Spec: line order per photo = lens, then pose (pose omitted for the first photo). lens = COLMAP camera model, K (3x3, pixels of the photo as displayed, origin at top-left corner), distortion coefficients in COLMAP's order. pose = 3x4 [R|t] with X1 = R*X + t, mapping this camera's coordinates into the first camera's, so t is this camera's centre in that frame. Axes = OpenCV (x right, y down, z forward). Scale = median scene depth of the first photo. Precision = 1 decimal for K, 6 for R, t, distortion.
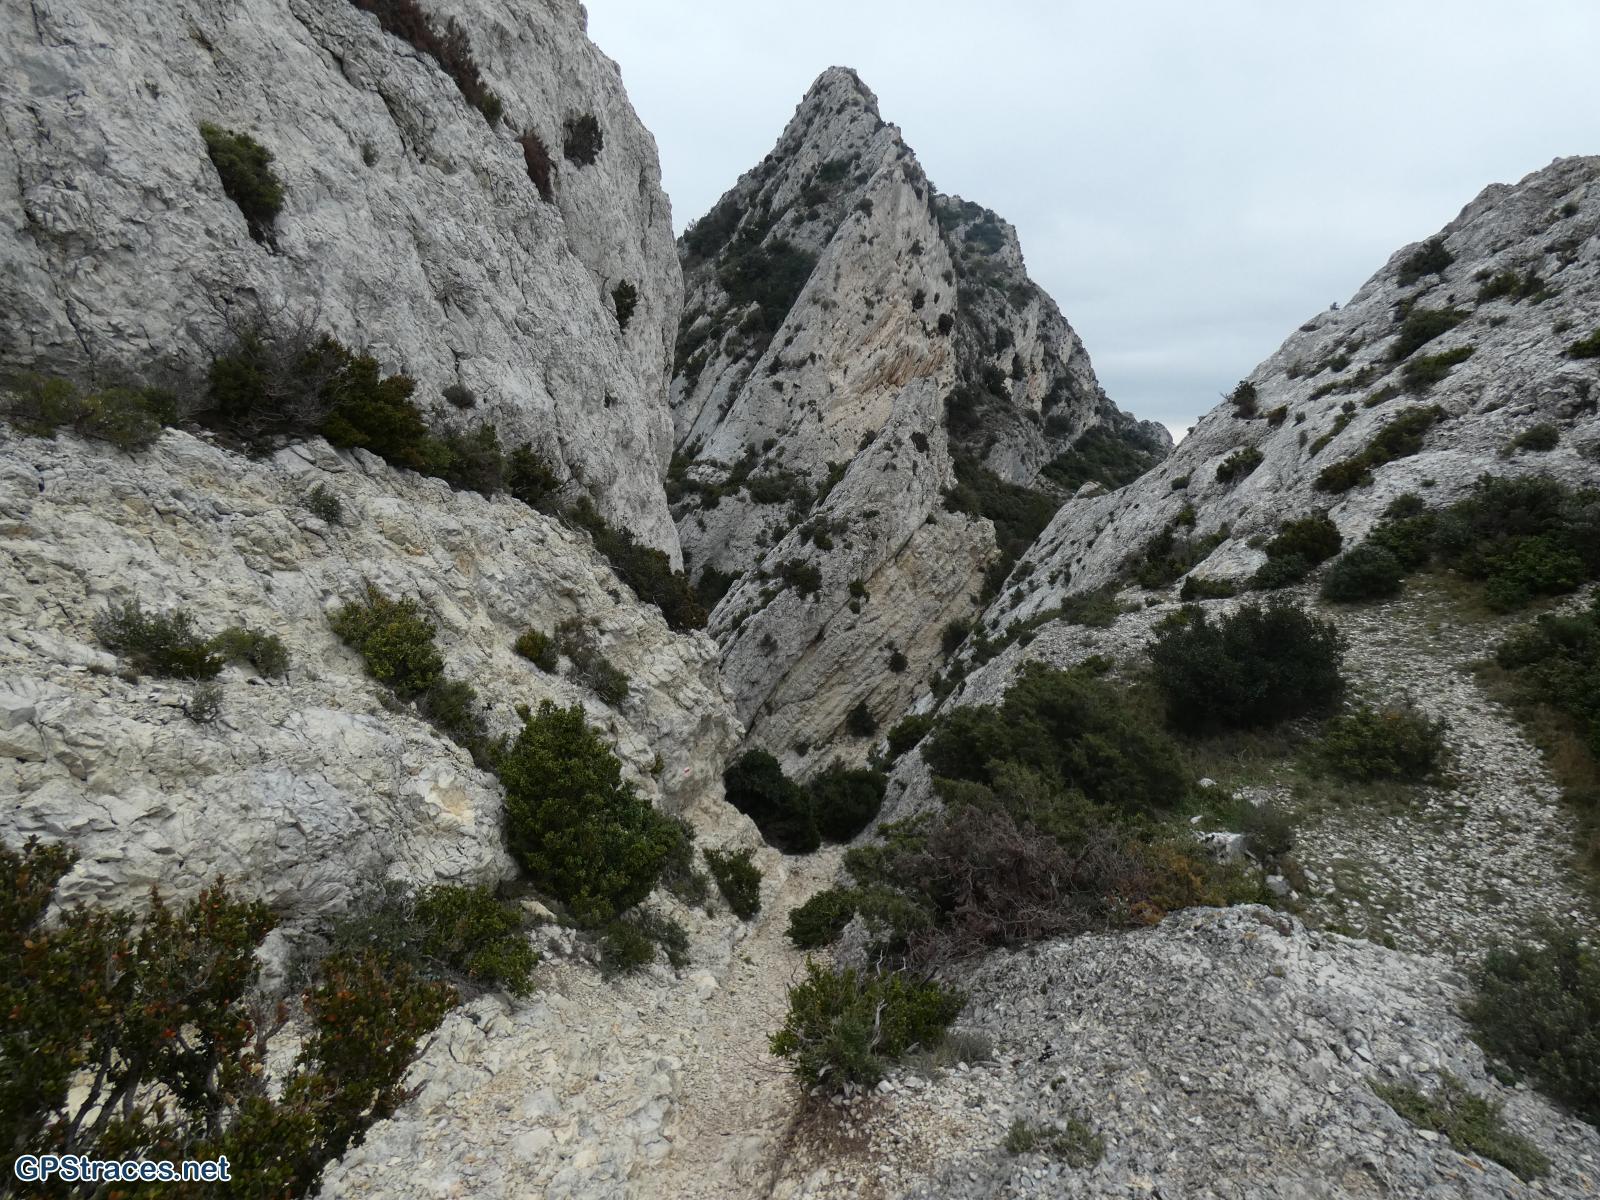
lens RADIAL K [[1193.7, 0, 797.7], [0, 1193.7, 600.2], [0, 0, 1]] dist [0.003275, 0.000327]
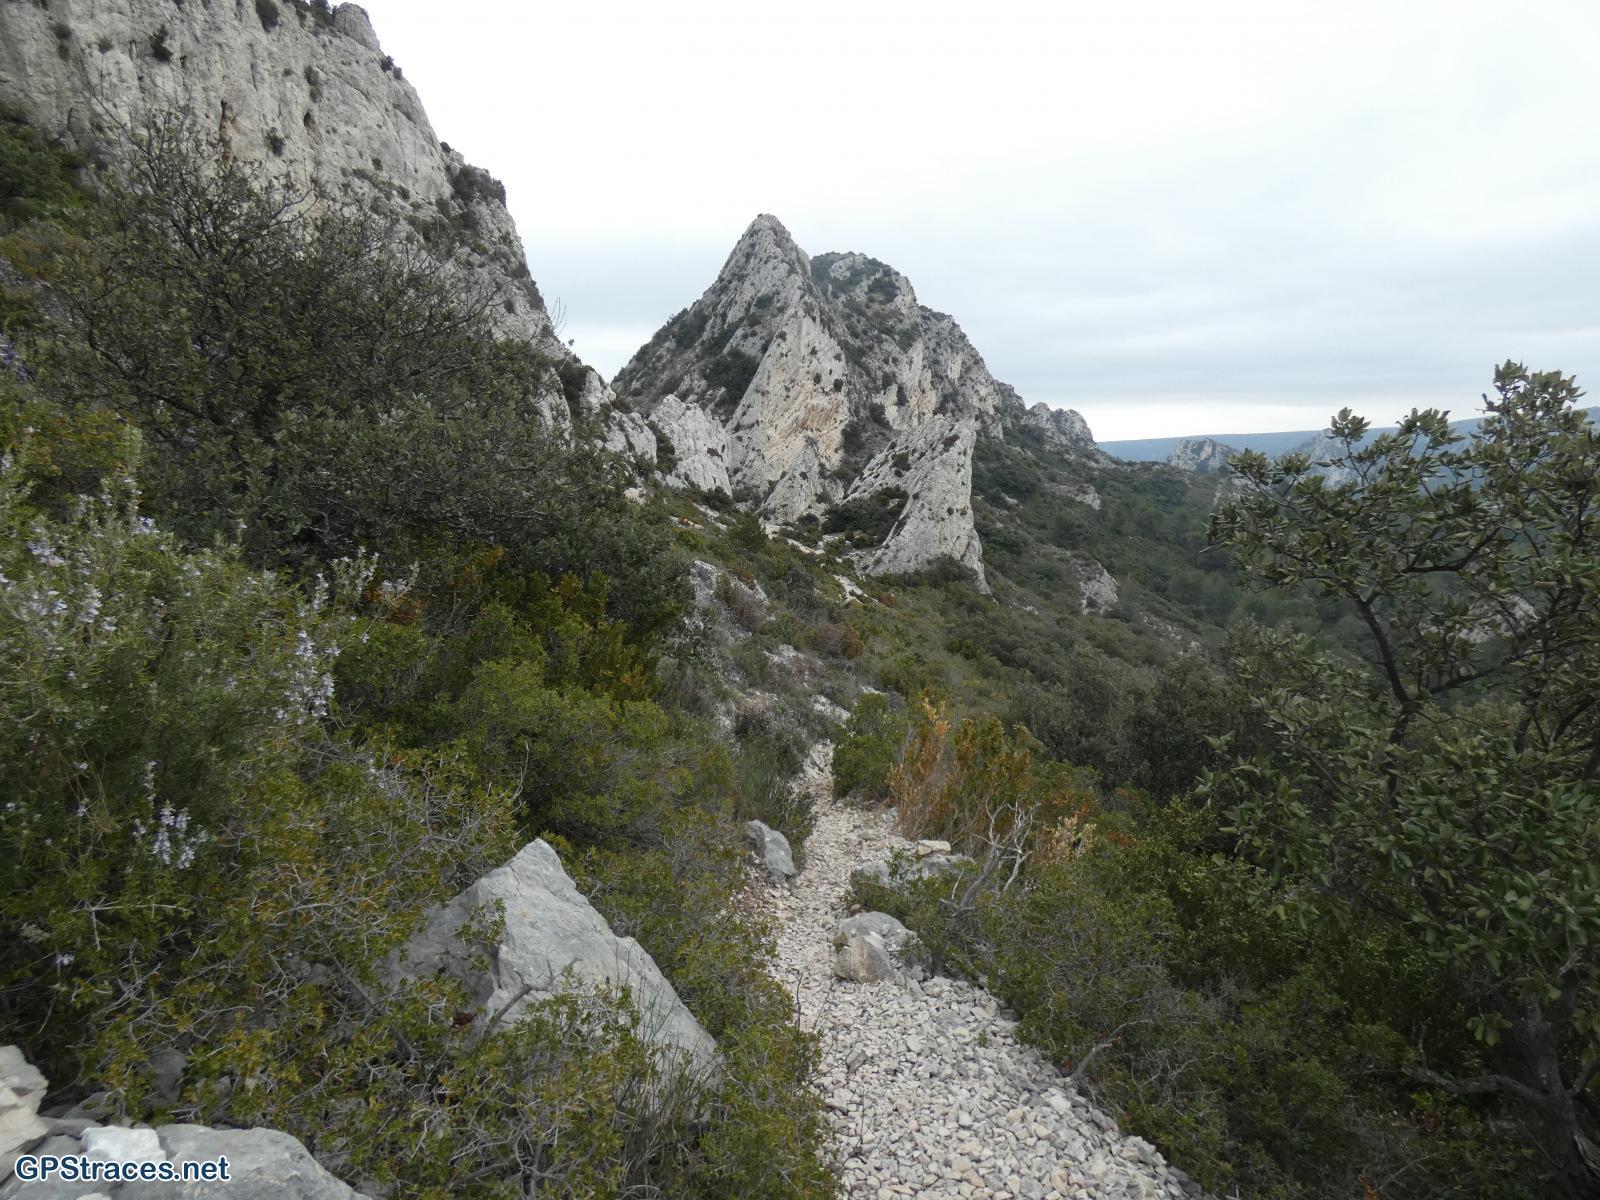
lens RADIAL K [[1193.7, 0, 801.4], [0, 1193.7, 601.1], [0, 0, 1]] dist [0.003275, 0.000327]
pose [[0.997931, -0.048019, 0.042753, -0.009949], [0.047738, 0.998831, 0.007570, 0.051903], [-0.043066, -0.005514, 0.999057, -0.705052]]
